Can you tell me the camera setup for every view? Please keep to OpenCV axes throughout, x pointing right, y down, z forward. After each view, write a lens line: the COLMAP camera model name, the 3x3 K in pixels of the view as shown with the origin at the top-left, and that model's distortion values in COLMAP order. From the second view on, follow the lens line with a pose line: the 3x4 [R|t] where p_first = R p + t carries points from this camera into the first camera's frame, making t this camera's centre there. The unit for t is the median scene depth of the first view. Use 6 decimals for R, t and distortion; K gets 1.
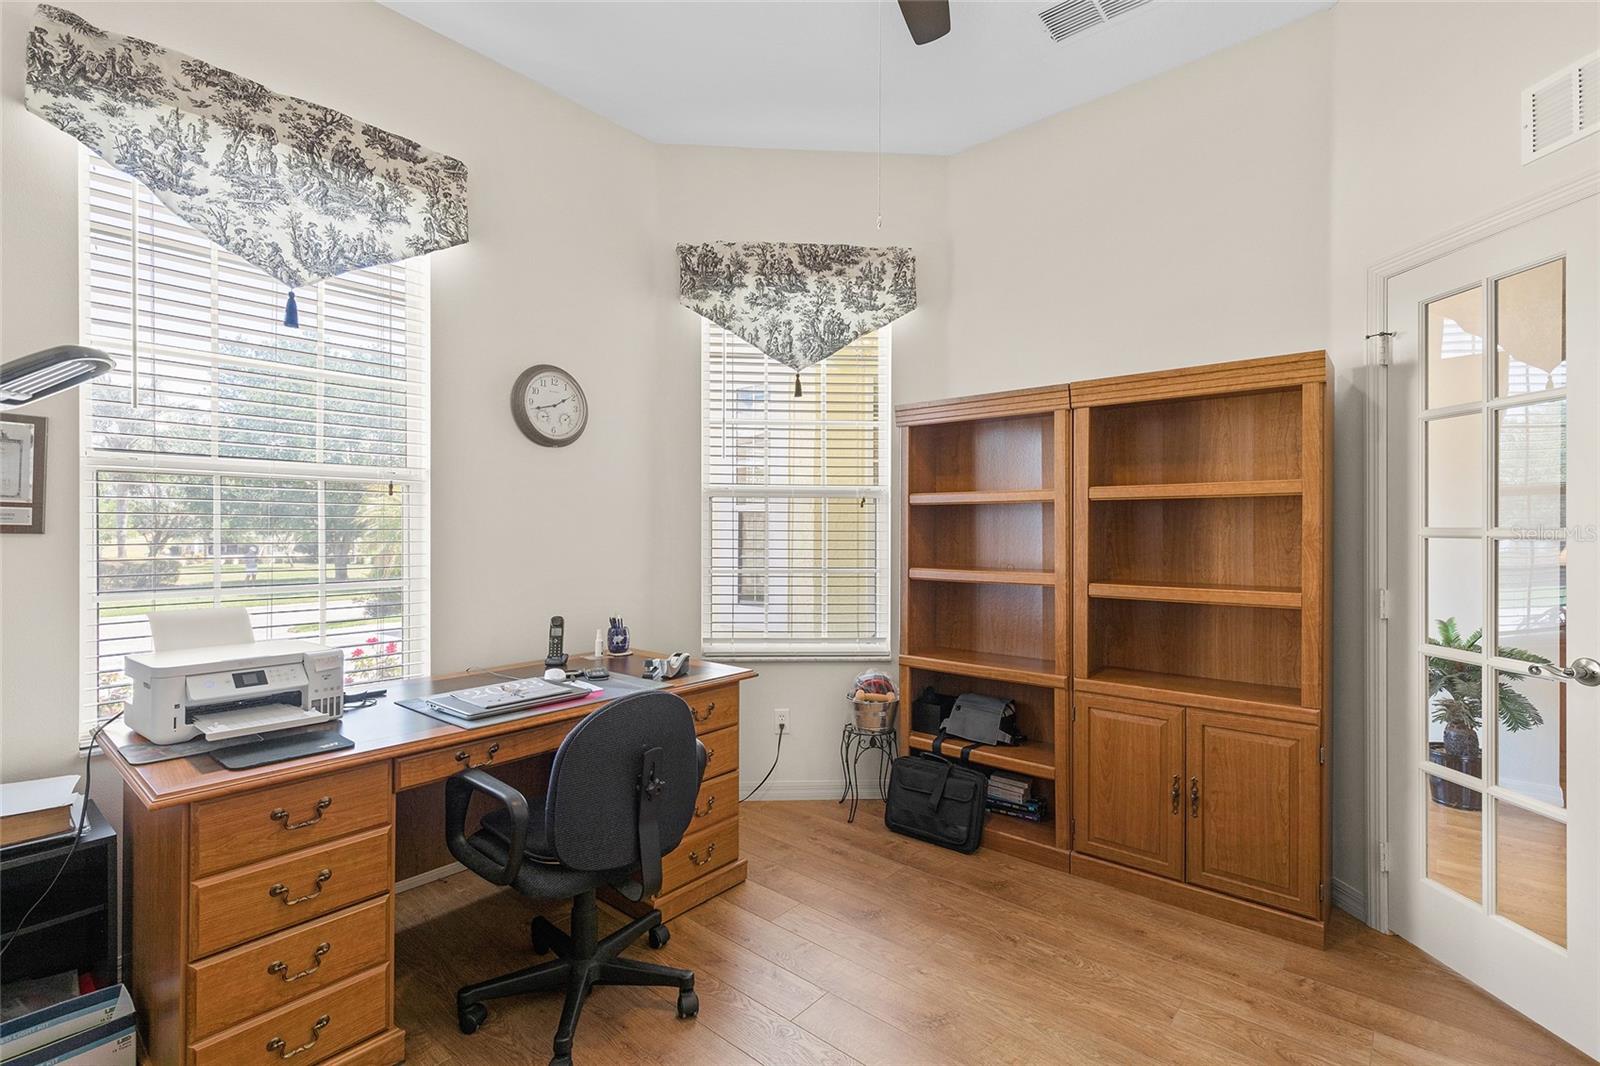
lens RADIAL K [[717.7, 0, 798.0], [0, 717.7, 533.0], [0, 0, 1]] dist [0.006438, -0.000199]
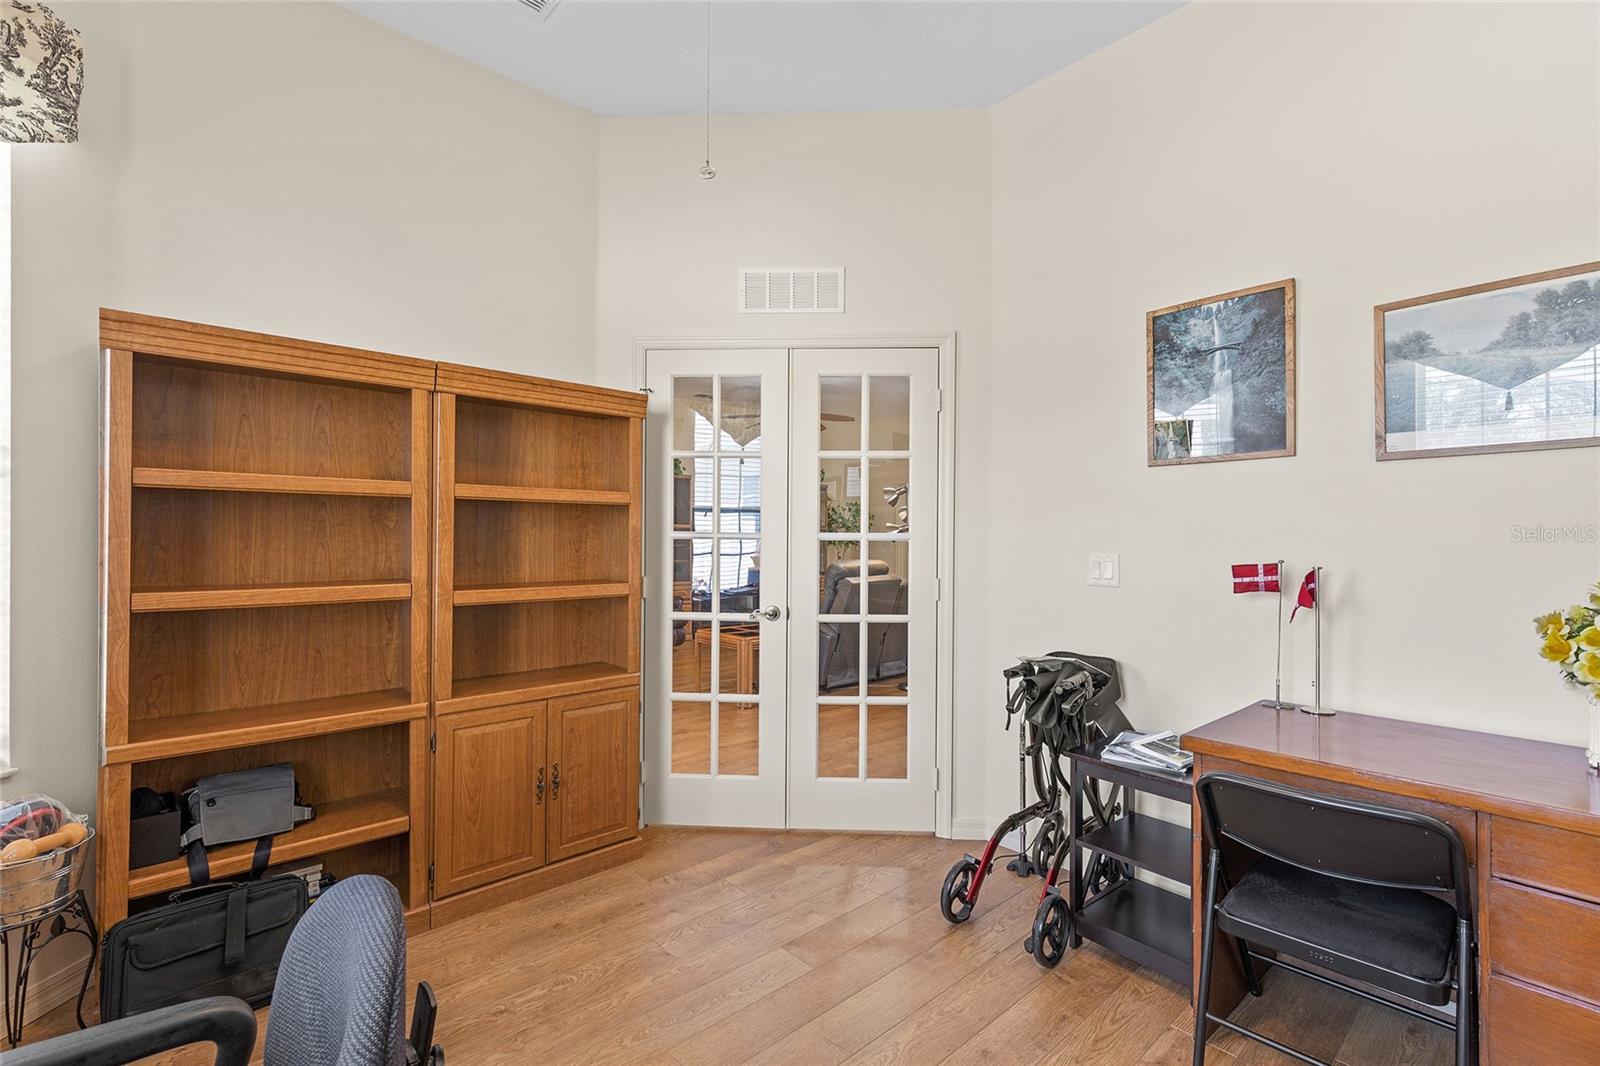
lens RADIAL K [[717.7, 0, 796.5], [0, 717.7, 534.3], [0, 0, 1]] dist [0.006438, -0.000199]
pose [[0.127960, 0.000566, 0.991779, -0.425834], [-0.003291, 0.999995, -0.000146, -0.001948], [-0.991774, -0.003245, 0.127961, 0.460507]]
